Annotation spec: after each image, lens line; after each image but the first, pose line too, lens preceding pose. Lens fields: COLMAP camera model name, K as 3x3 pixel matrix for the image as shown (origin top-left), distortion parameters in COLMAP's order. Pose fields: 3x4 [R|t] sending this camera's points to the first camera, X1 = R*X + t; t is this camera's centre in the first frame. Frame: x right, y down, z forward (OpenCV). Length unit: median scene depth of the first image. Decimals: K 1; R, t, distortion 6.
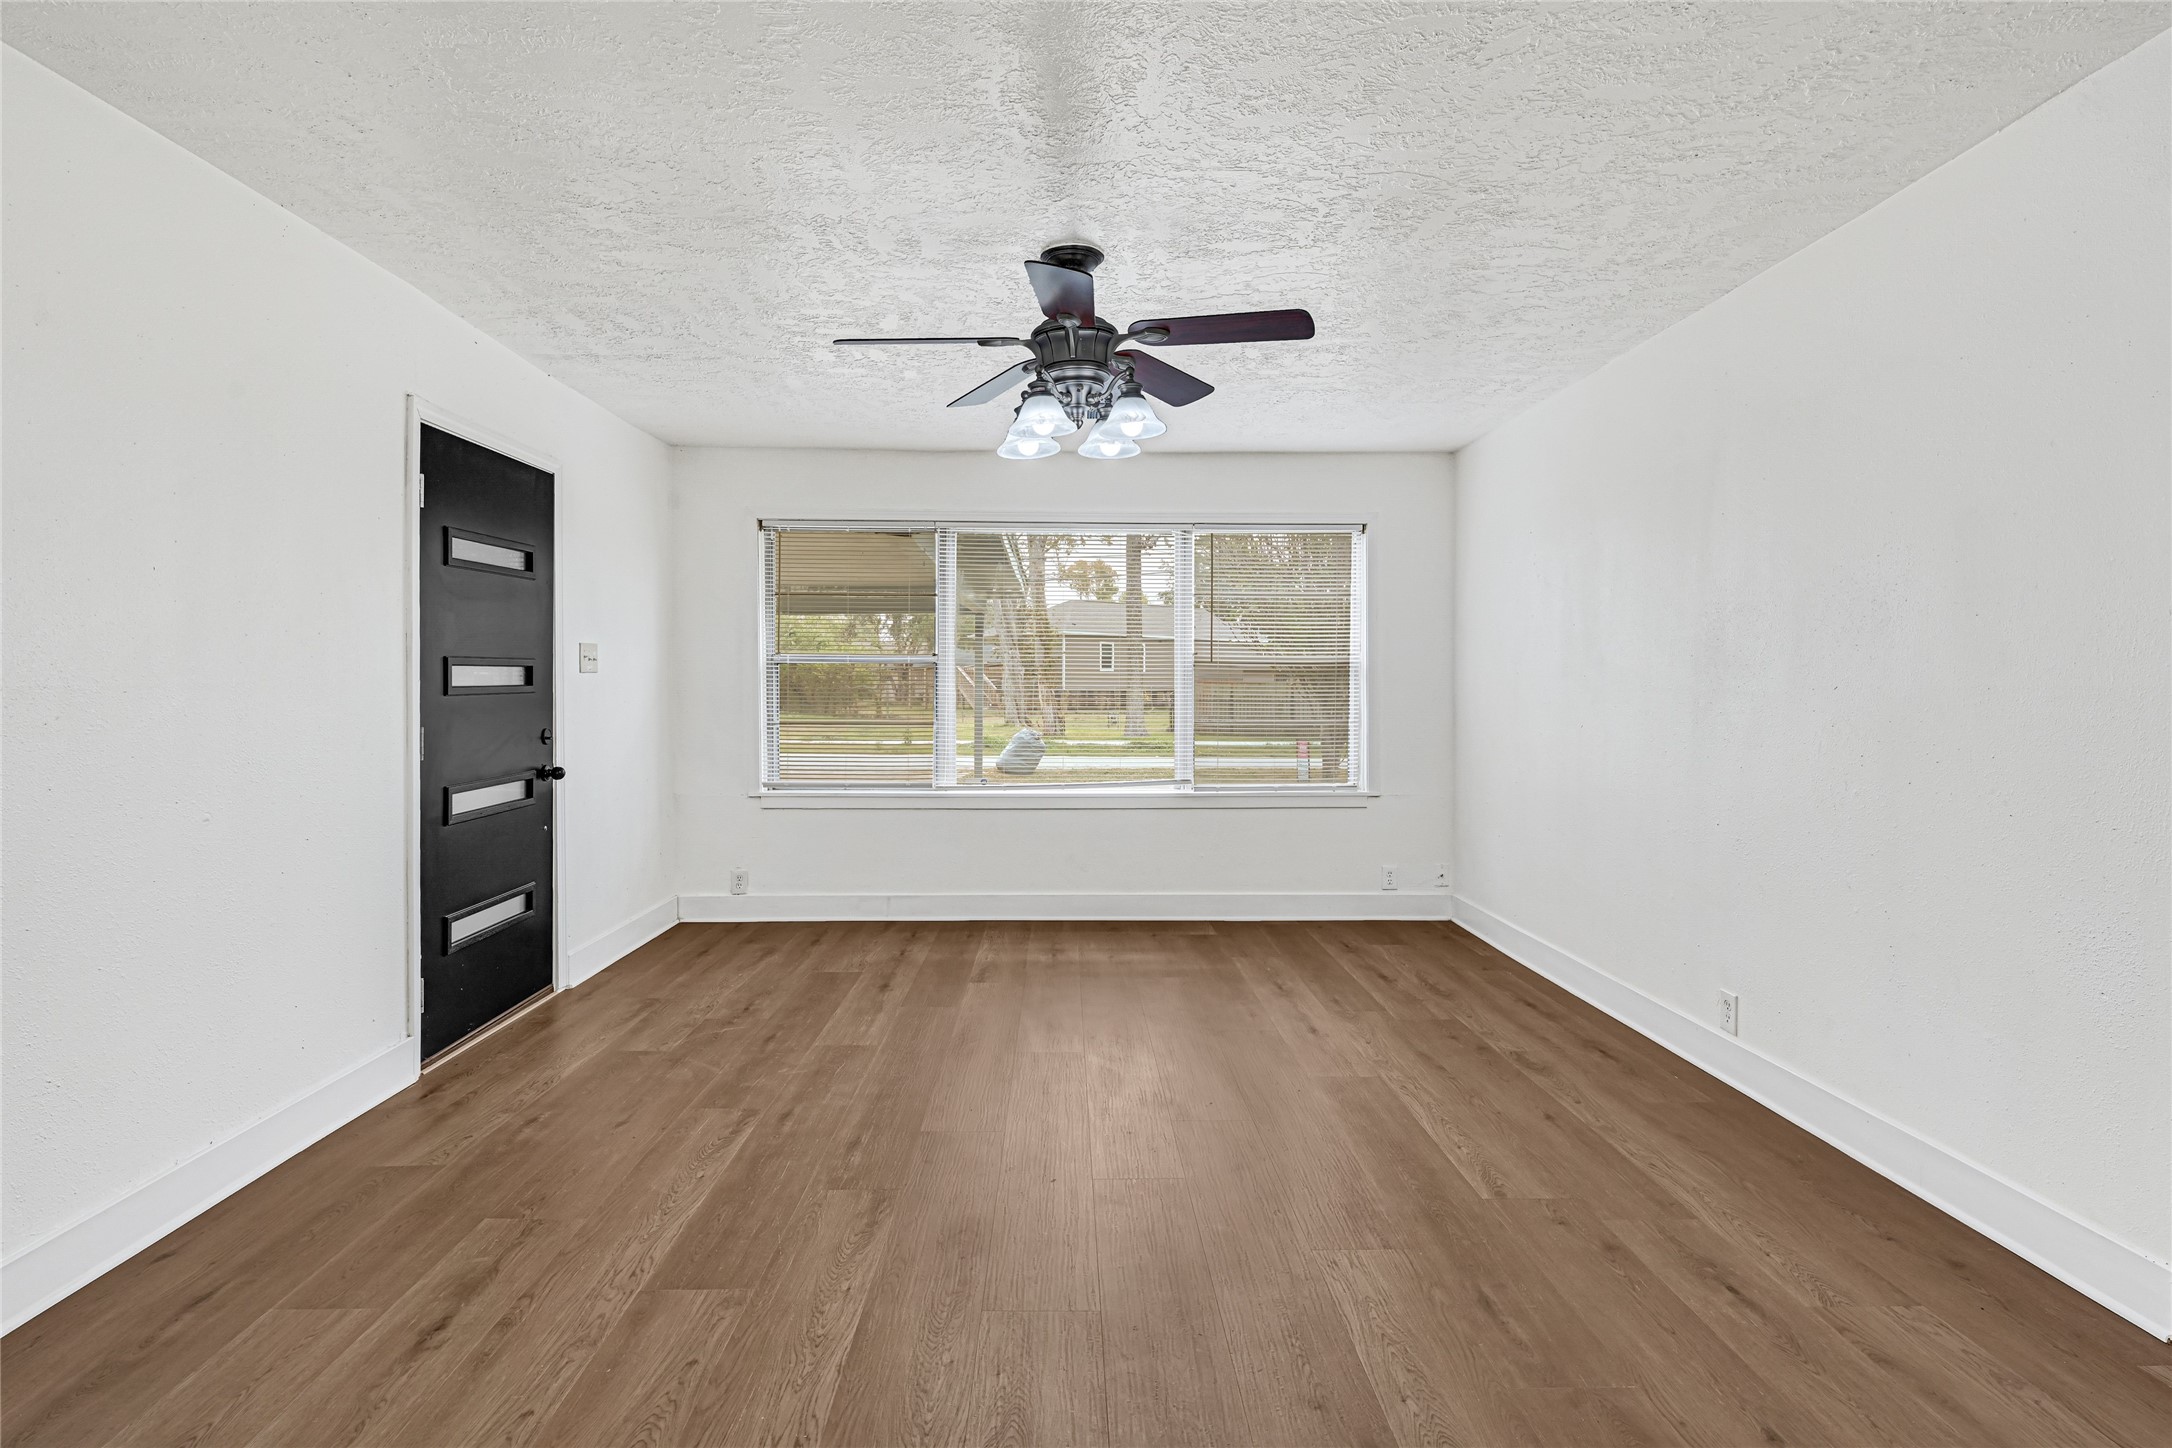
lens RADIAL K [[1067.8, 0, 1062.5], [0, 1067.8, 668.0], [0, 0, 1]] dist [-0.005111, 0.000431]
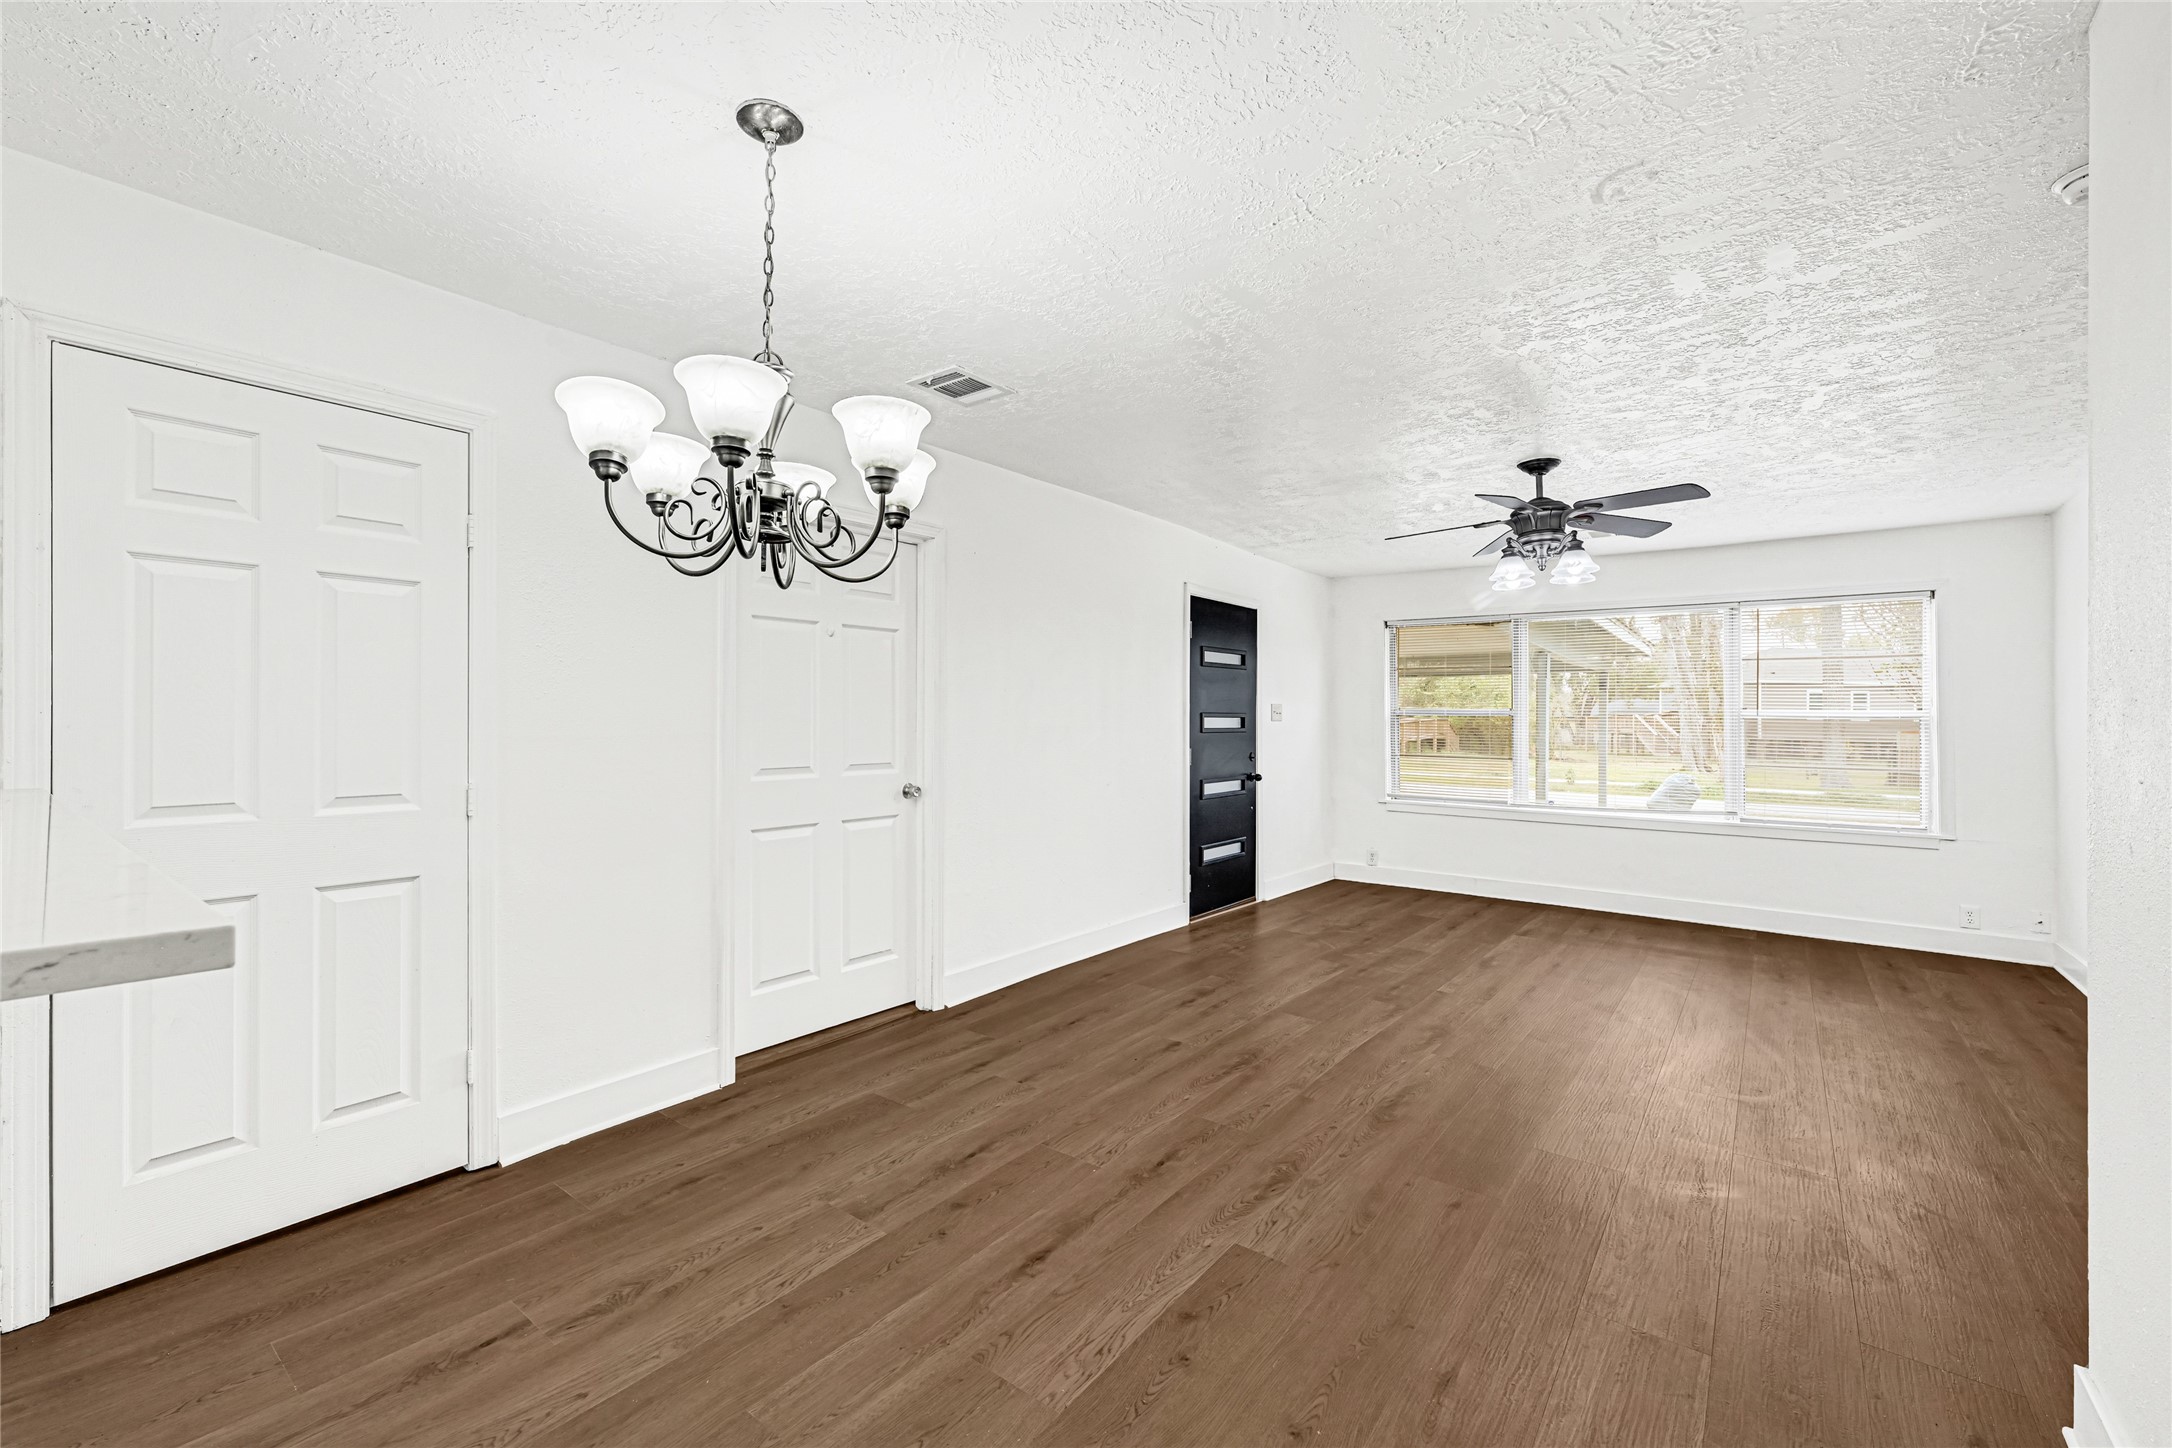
lens RADIAL K [[857.9, 0, 1092.4], [0, 857.9, 718.7], [0, 0, 1]] dist [0.002758, 0.000046]
pose [[0.783655, 0.005509, -0.621172, 0.247364], [-0.002977, 0.999982, 0.005114, -0.007349], [0.621189, -0.002158, 0.783657, -0.365256]]
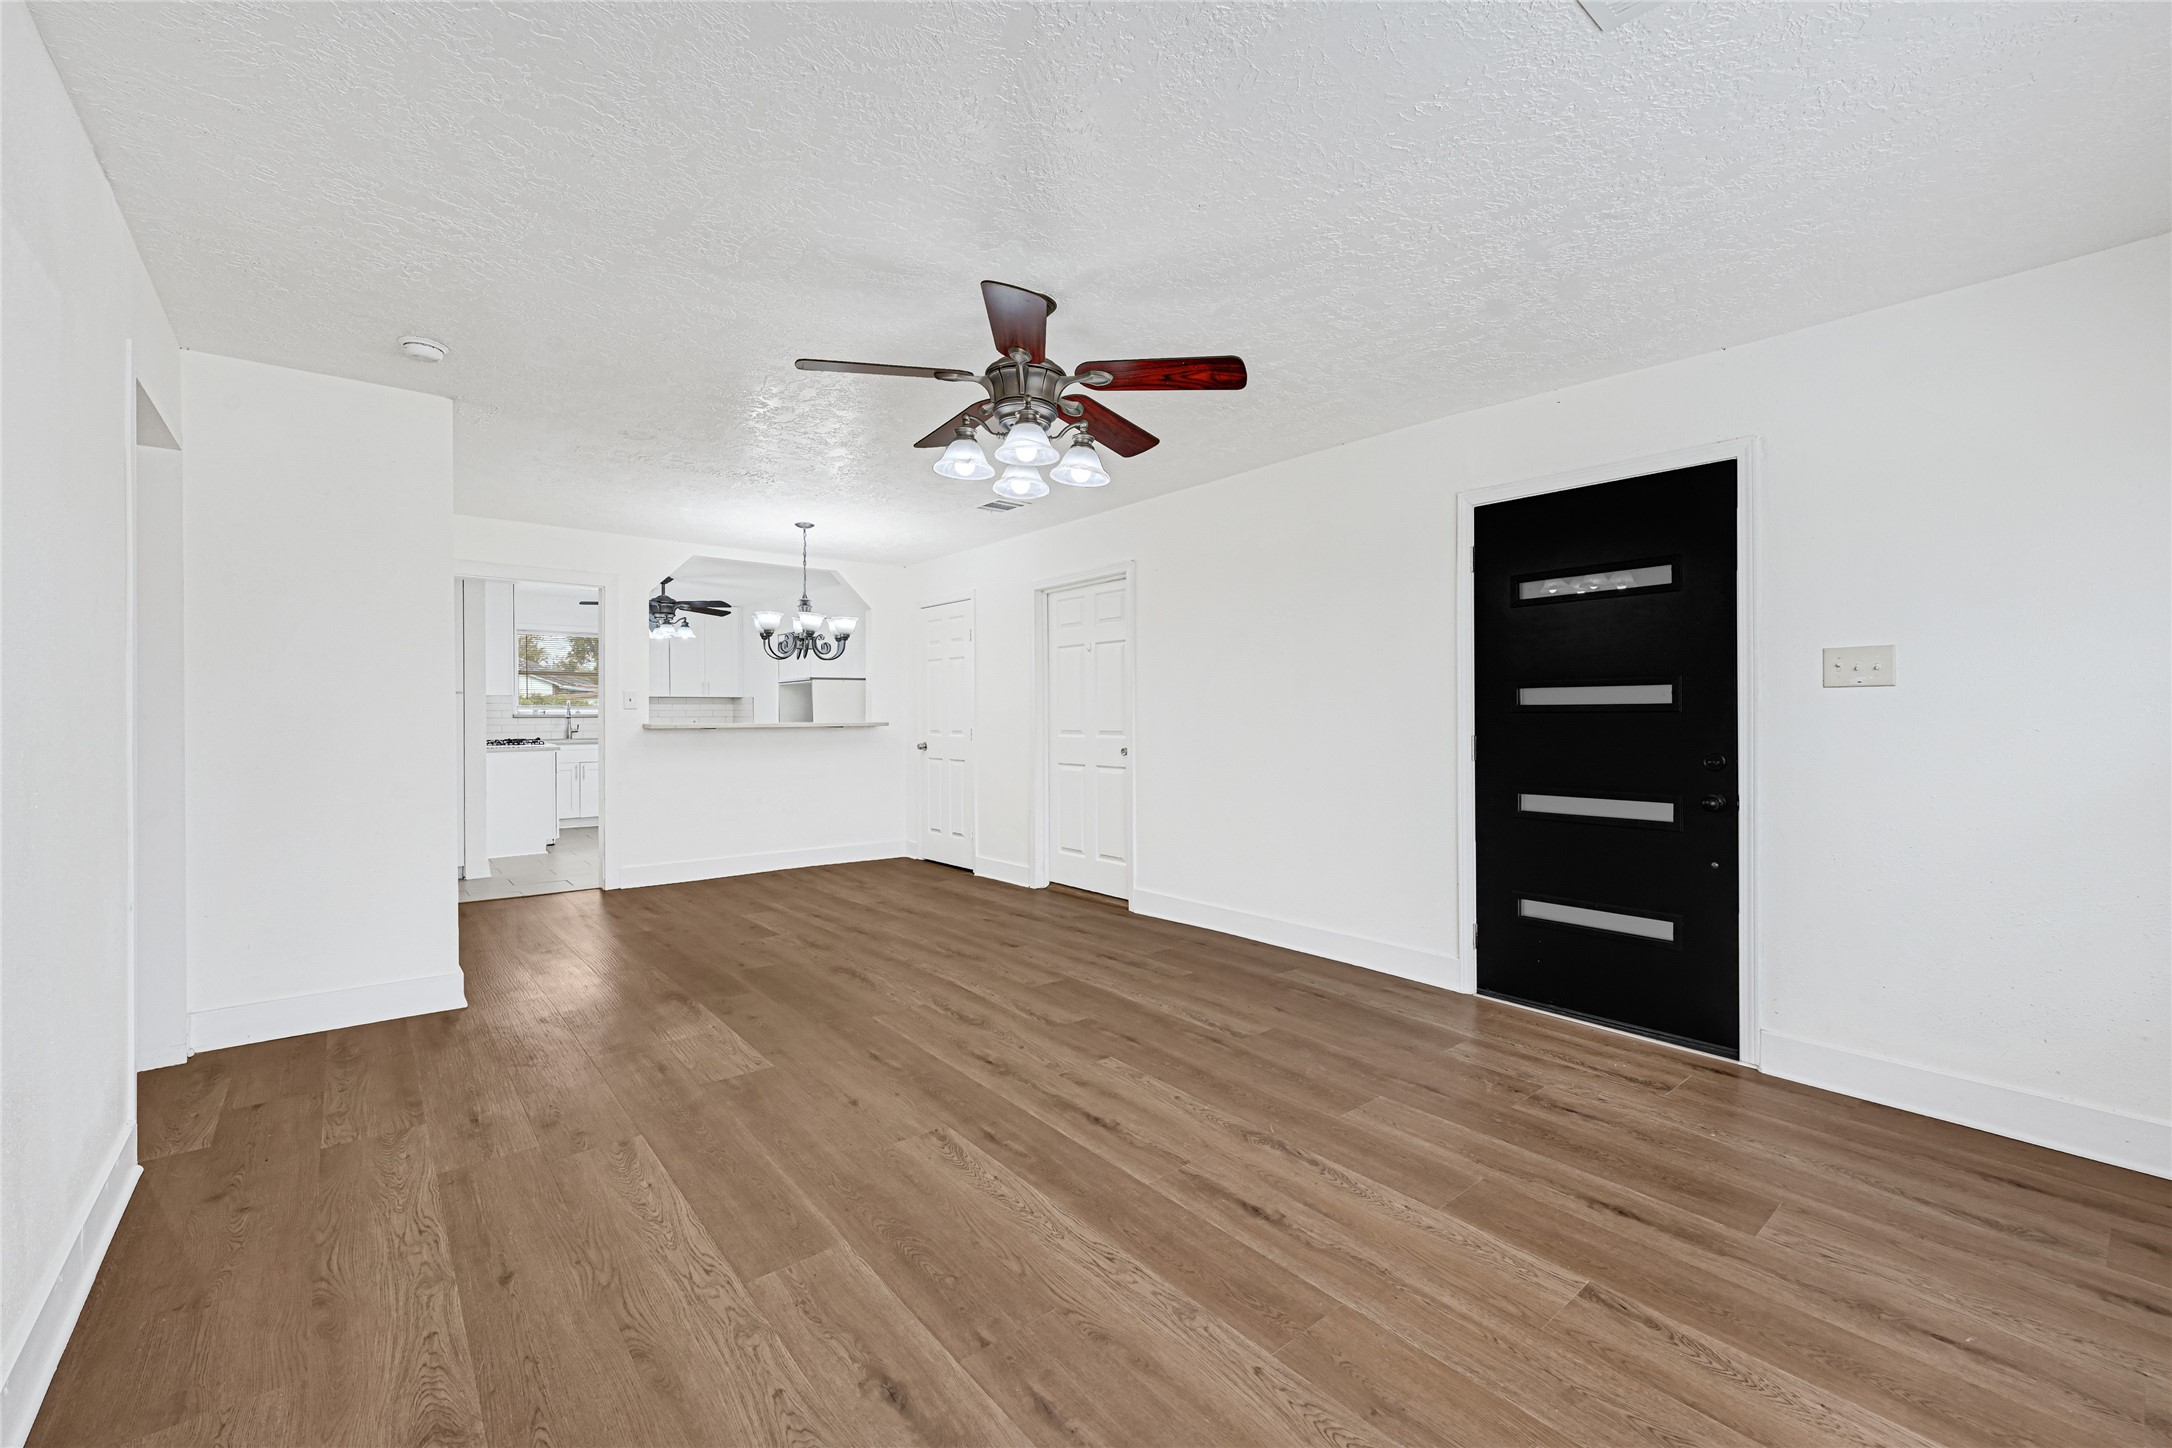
lens RADIAL K [[873.7, 0, 1098.0], [0, 873.7, 724.6], [0, 0, 1]] dist [0.002702, -0.000367]
pose [[-0.753852, 0.012307, -0.656929, 0.473016], [0.009190, 0.999924, 0.008187, 0.027943], [0.656980, 0.000135, -0.753908, 1.514627]]
